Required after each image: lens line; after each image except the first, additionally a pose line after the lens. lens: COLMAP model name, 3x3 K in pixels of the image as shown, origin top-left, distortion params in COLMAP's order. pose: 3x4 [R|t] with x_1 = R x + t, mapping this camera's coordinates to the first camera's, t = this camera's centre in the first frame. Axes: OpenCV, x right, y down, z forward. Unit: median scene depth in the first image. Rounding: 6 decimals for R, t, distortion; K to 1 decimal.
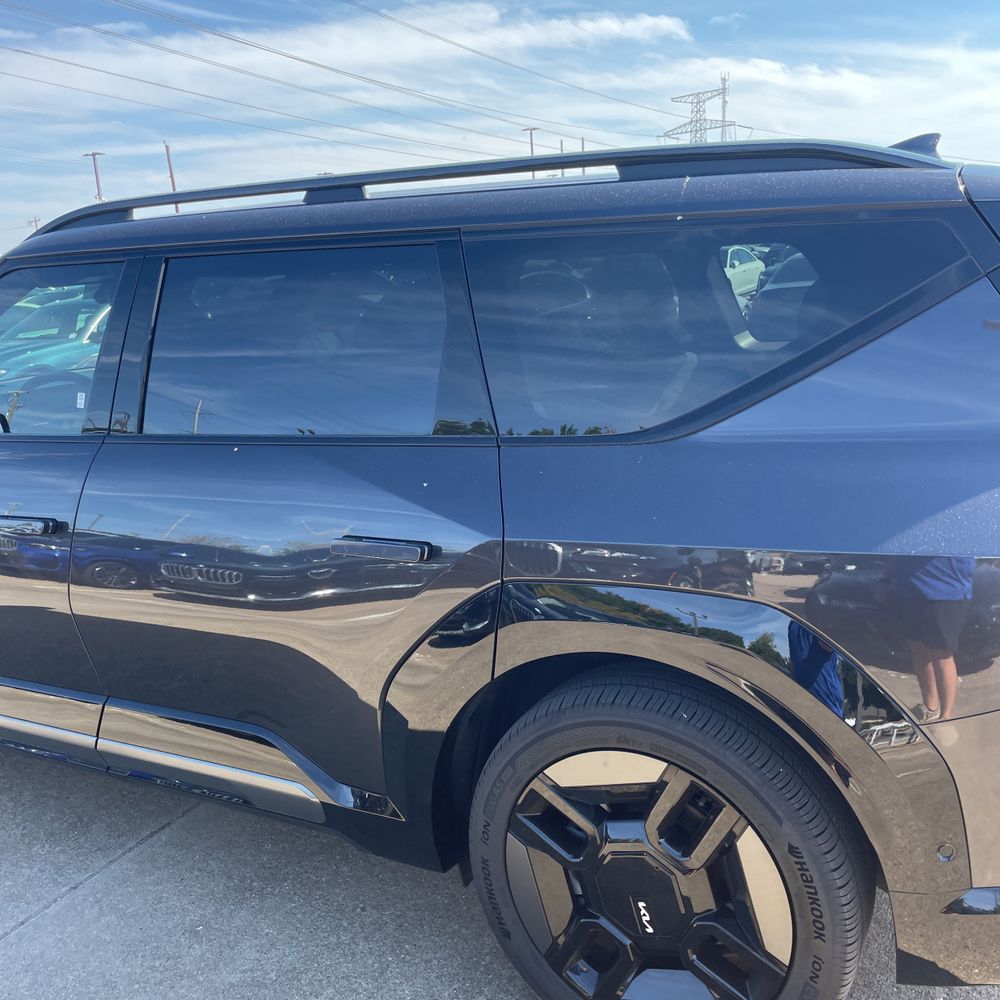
lens RADIAL K [[1030.9, 0, 499.4], [0, 1030.9, 492.8], [0, 0, 1]] dist [0.016360, 0.000000]
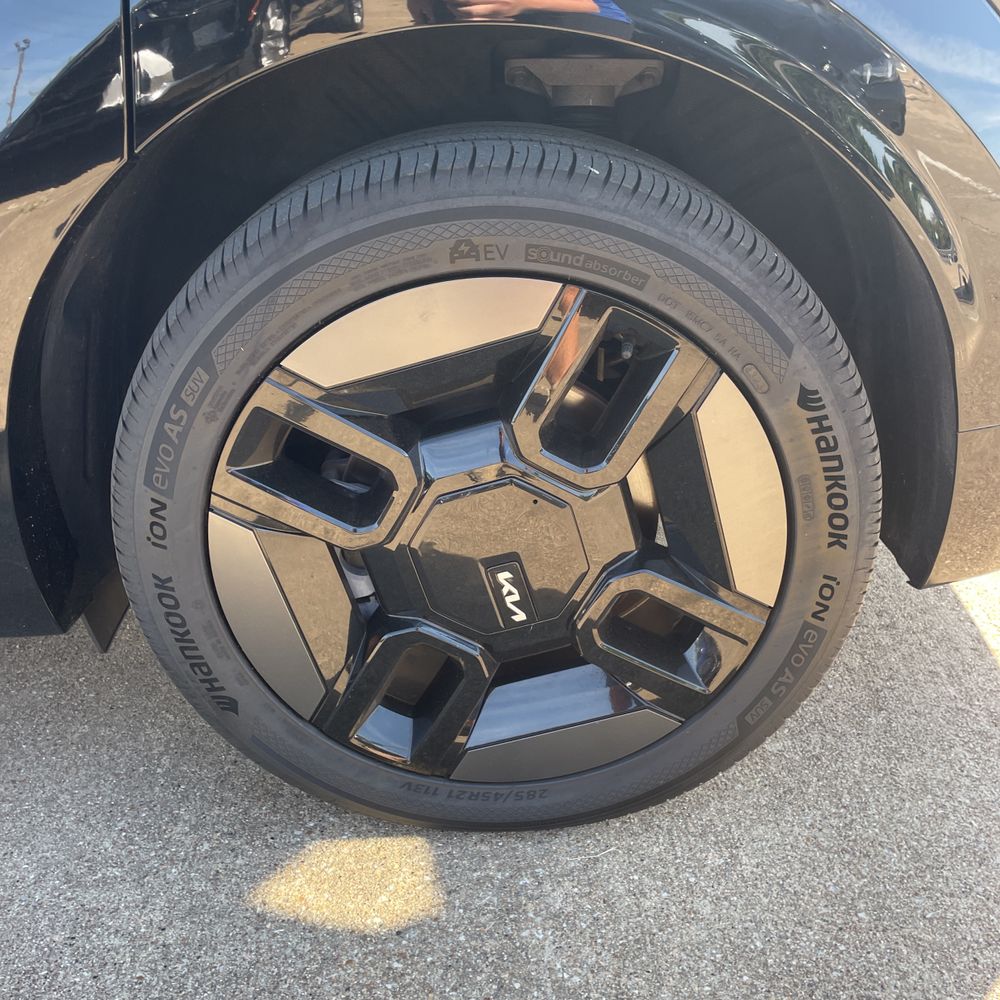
lens RADIAL K [[1030.9, 0, 506.0], [0, 1030.9, 496.3], [0, 0, 1]] dist [0.016360, 0.000000]
pose [[0.866043, -0.189855, 0.462521, -0.099553], [0.077681, 0.964958, 0.250642, 0.224180], [-0.493899, -0.181137, 0.850443, 0.552277]]
